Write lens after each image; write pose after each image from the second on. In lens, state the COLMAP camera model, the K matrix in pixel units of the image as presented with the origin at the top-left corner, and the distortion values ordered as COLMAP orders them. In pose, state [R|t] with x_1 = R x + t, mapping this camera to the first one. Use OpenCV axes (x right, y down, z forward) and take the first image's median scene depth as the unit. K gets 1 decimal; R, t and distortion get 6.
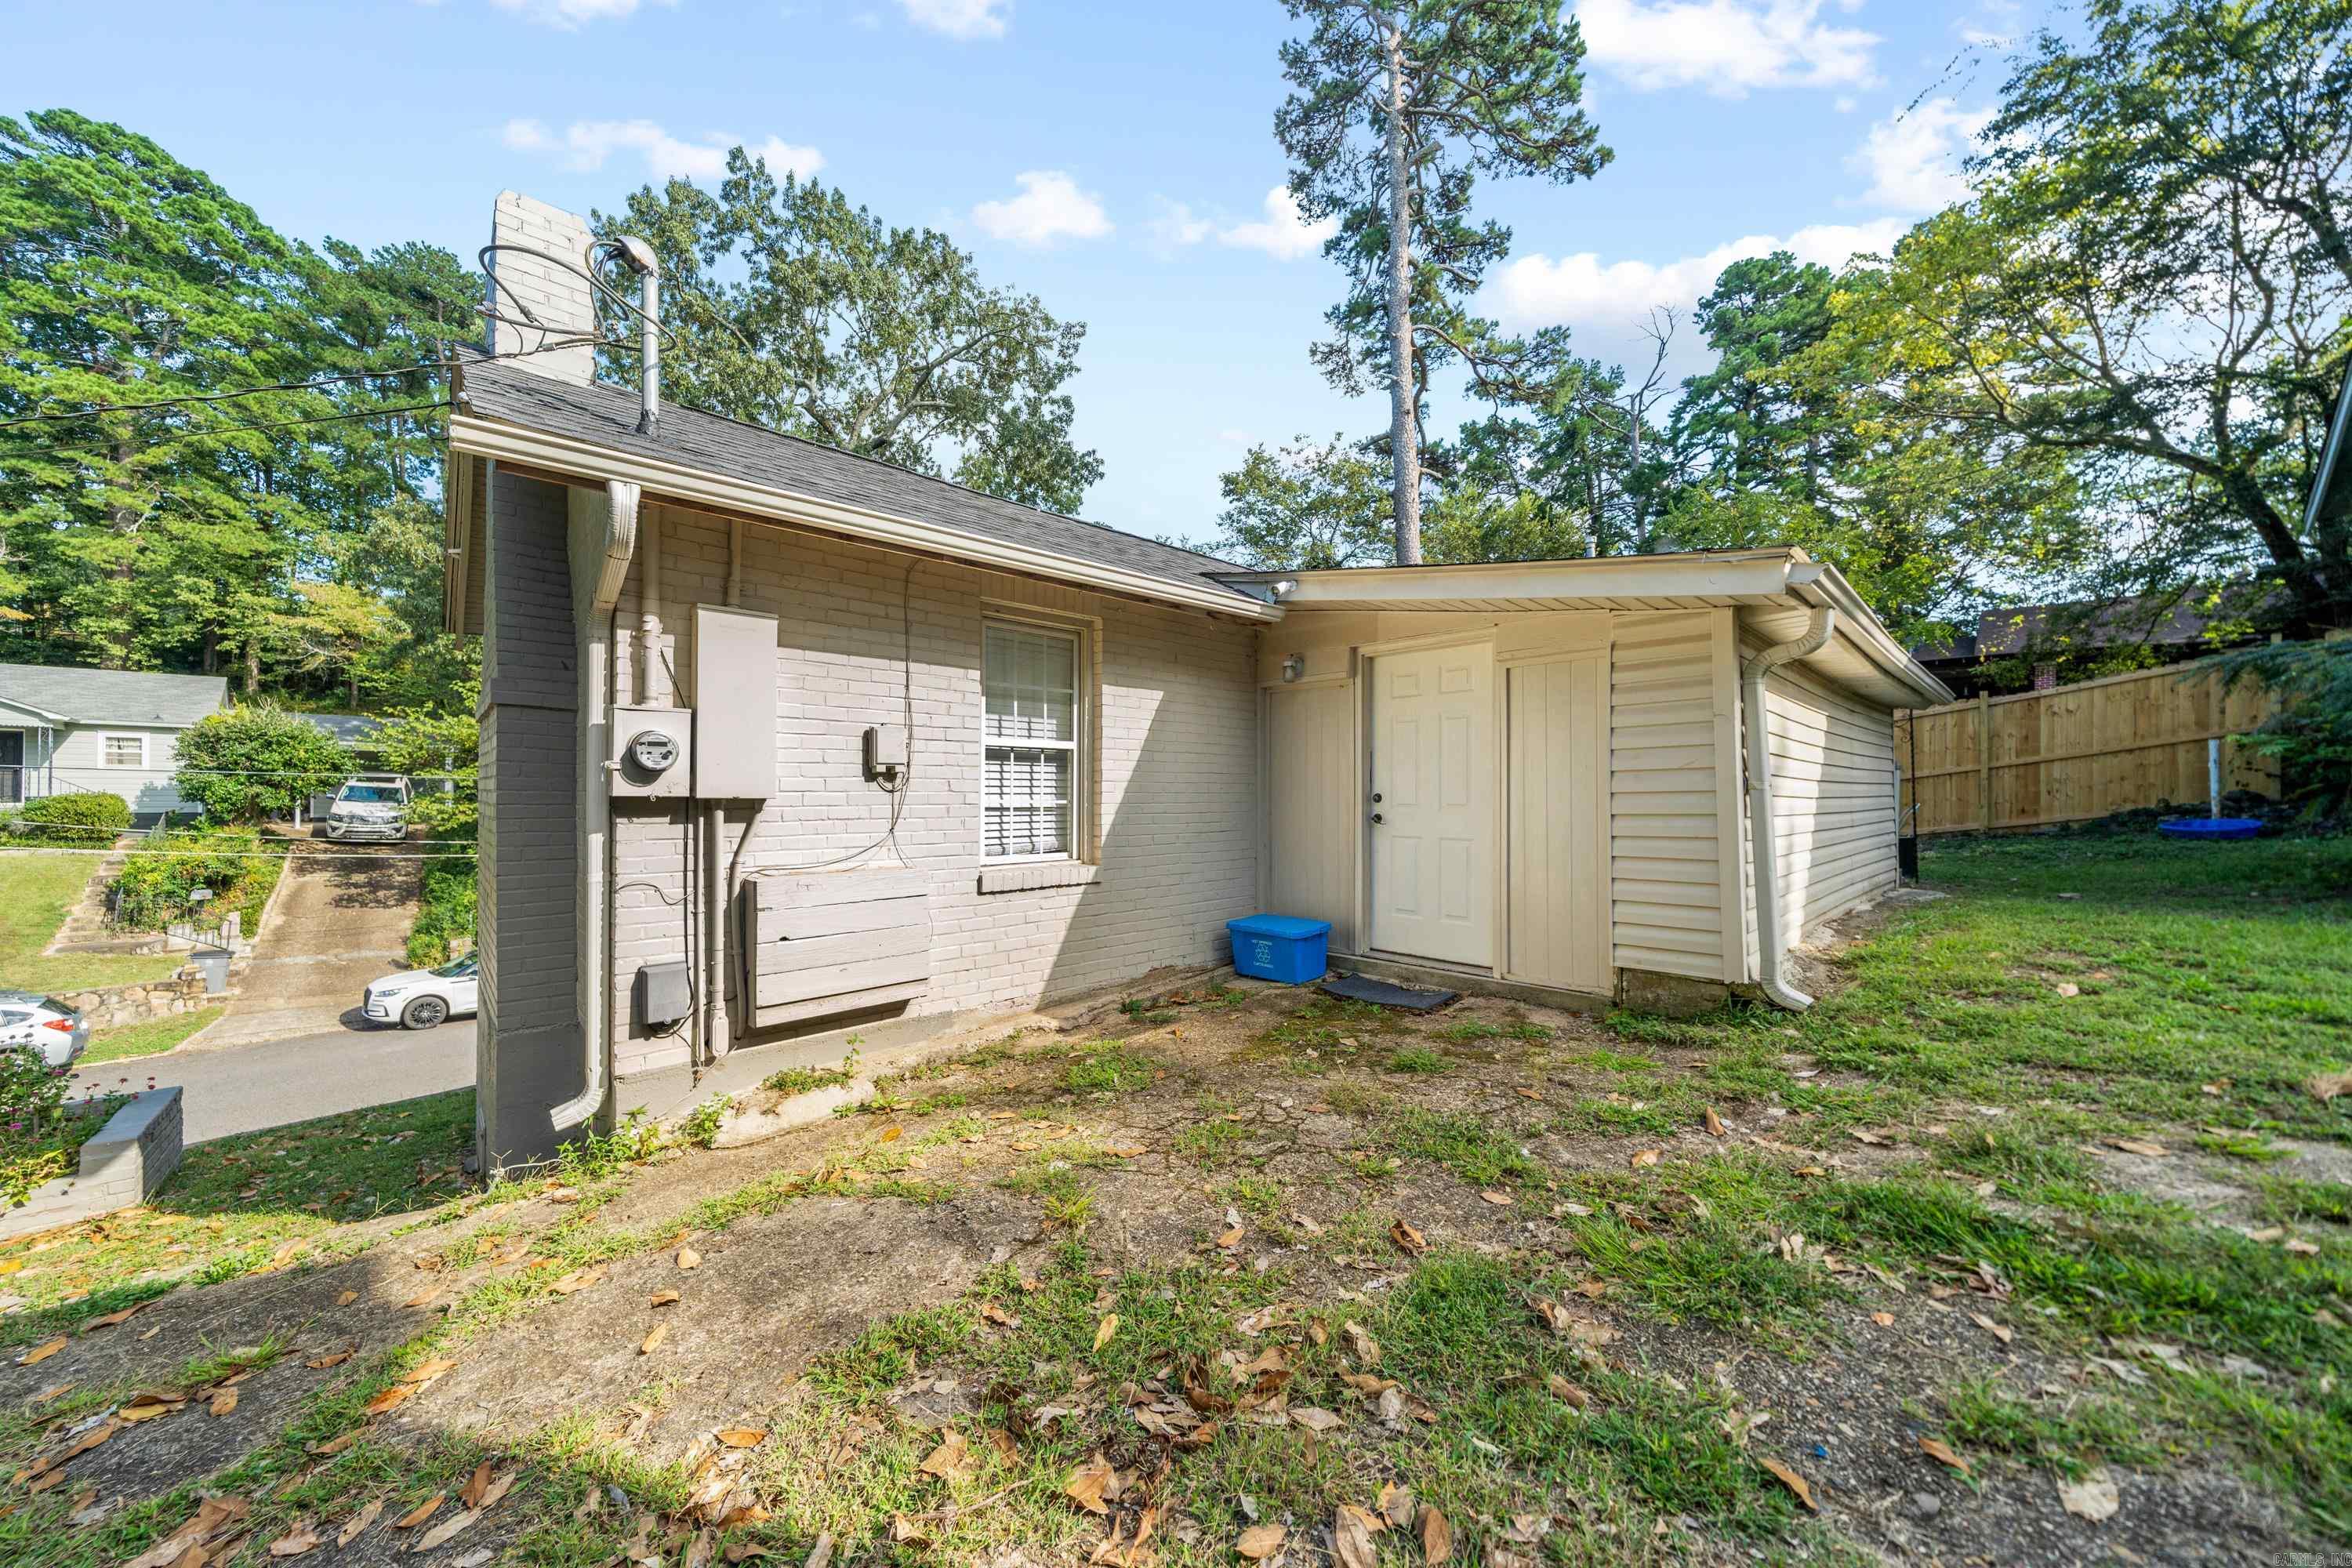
lens RADIAL K [[809.4, 0, 1173.6], [0, 809.4, 782.7], [0, 0, 1]] dist [0.001447, 0.000003]
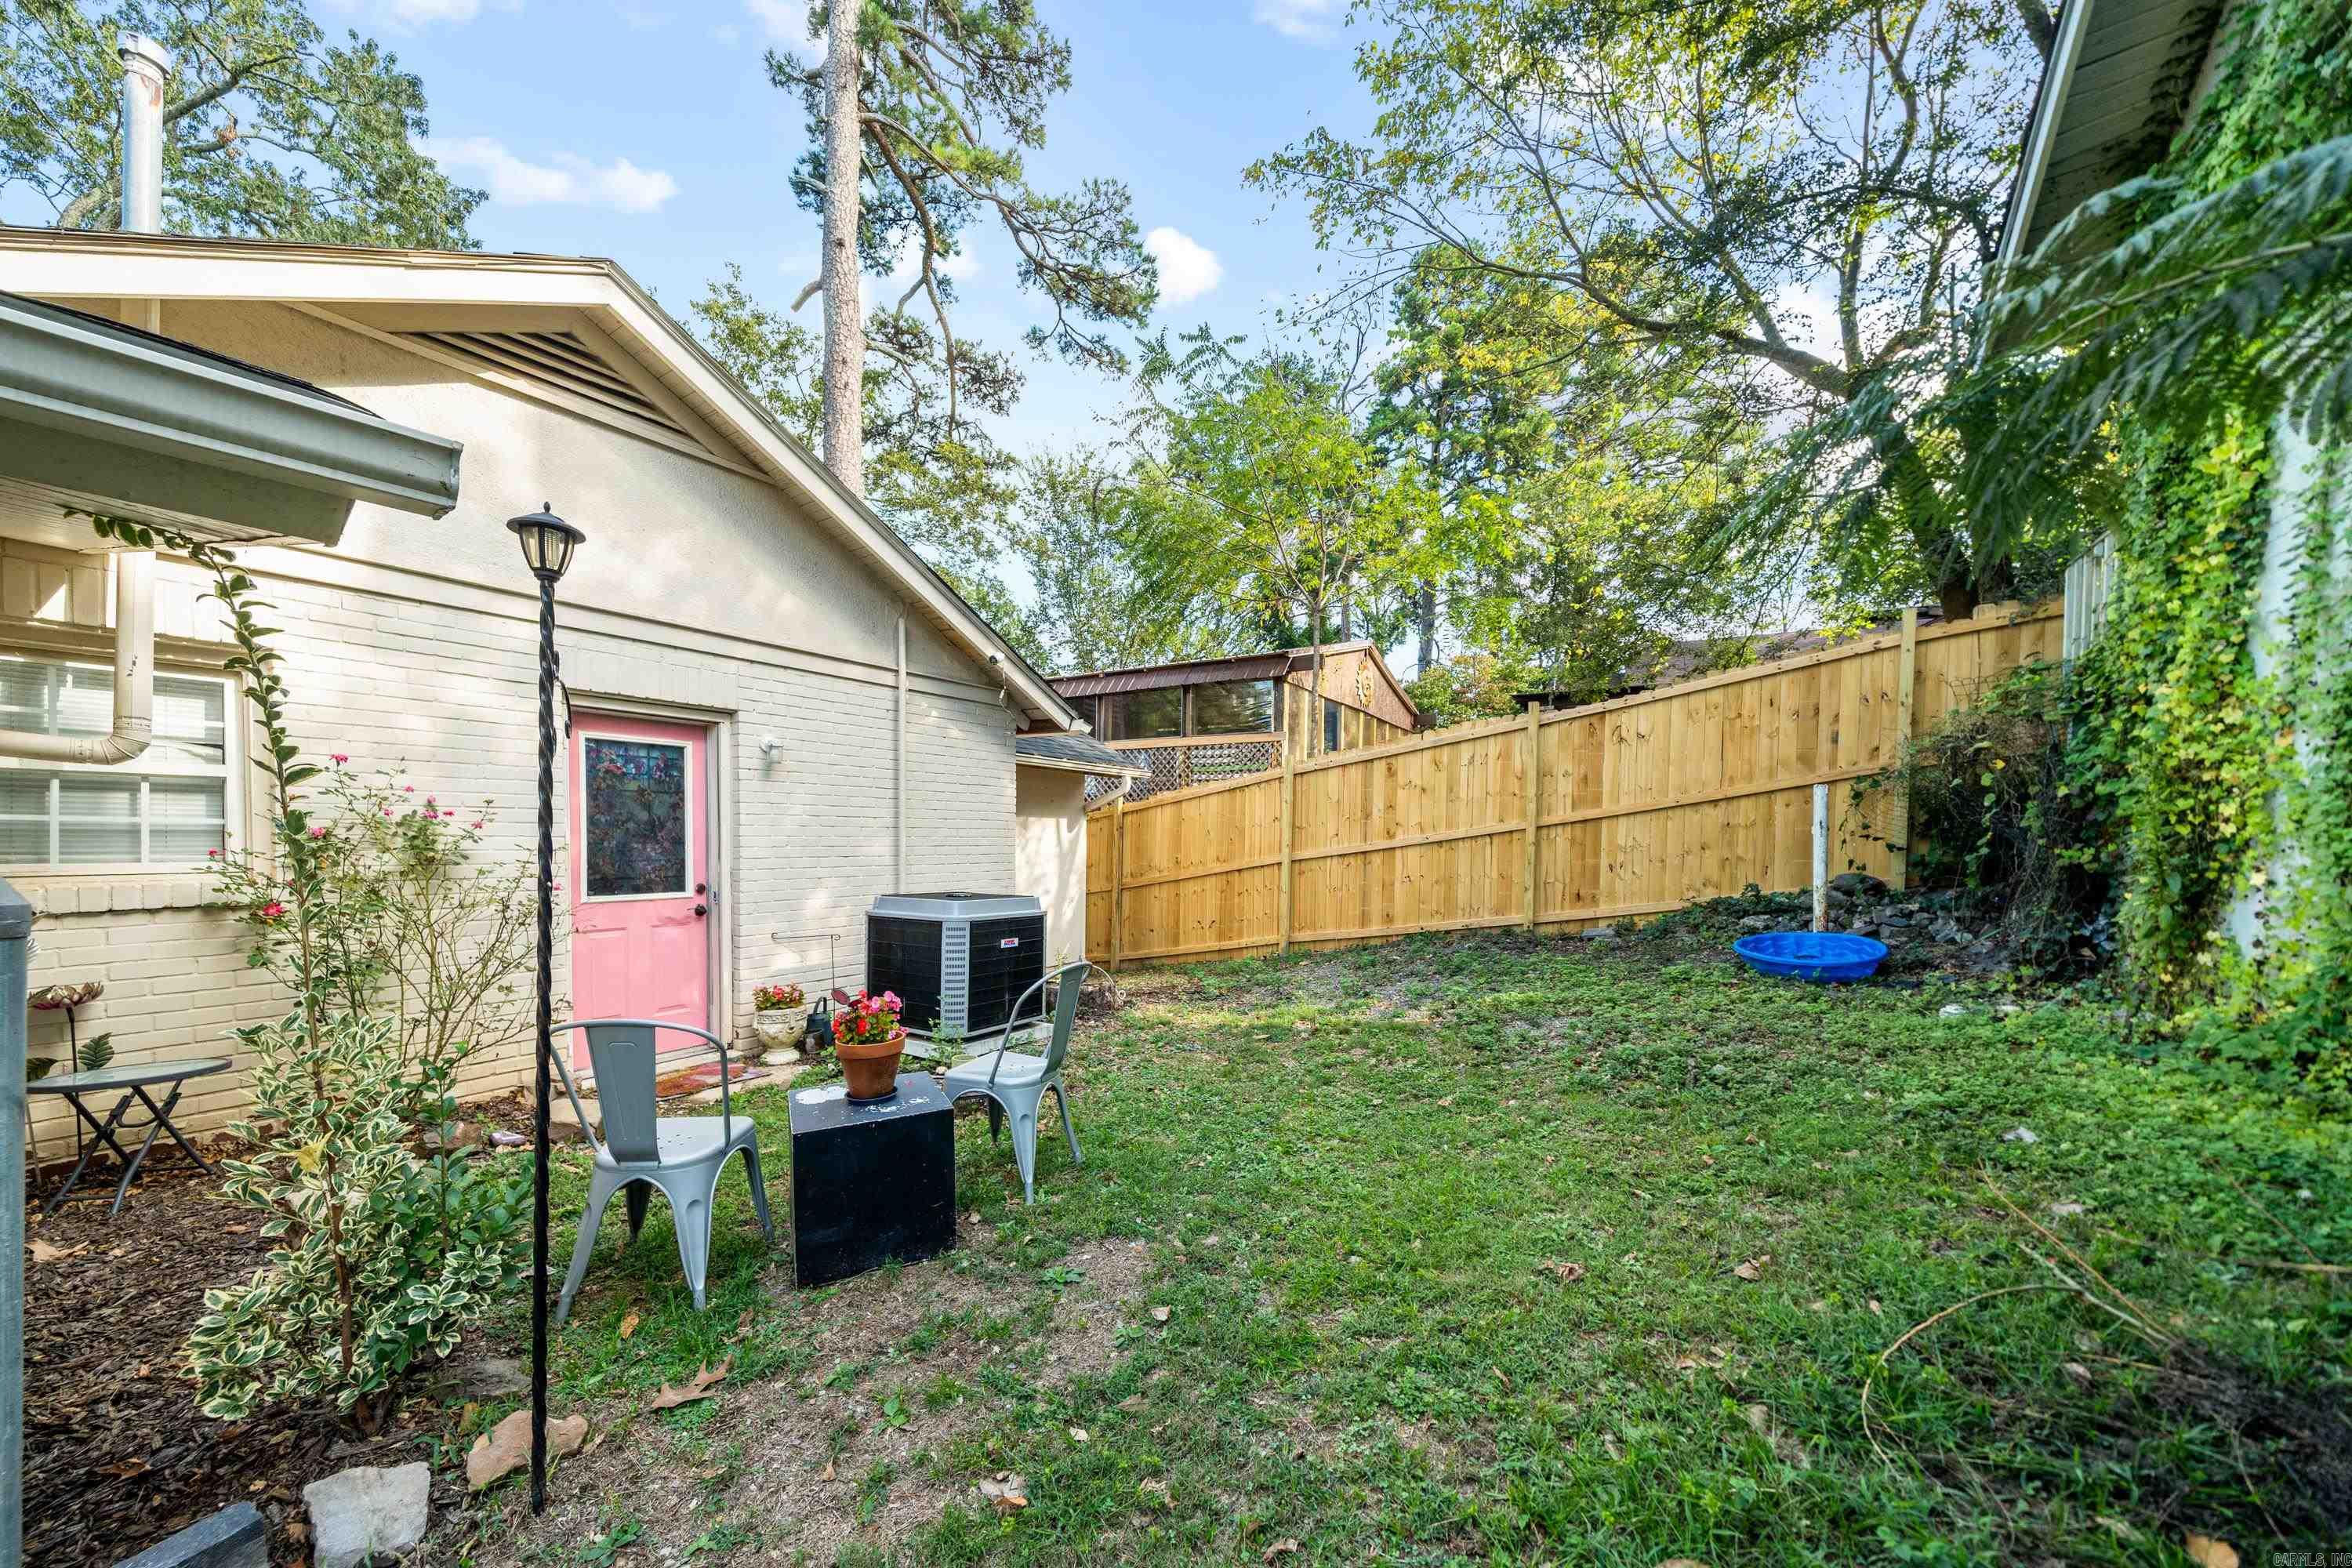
lens RADIAL K [[809.4, 0, 1192.6], [0, 809.4, 846.6], [0, 0, 1]] dist [0.001447, 0.000003]
pose [[0.970048, -0.006134, 0.242834, 0.674069], [-0.003048, 0.999295, 0.037418, -0.027844], [-0.242892, -0.037038, 0.969346, 0.522039]]
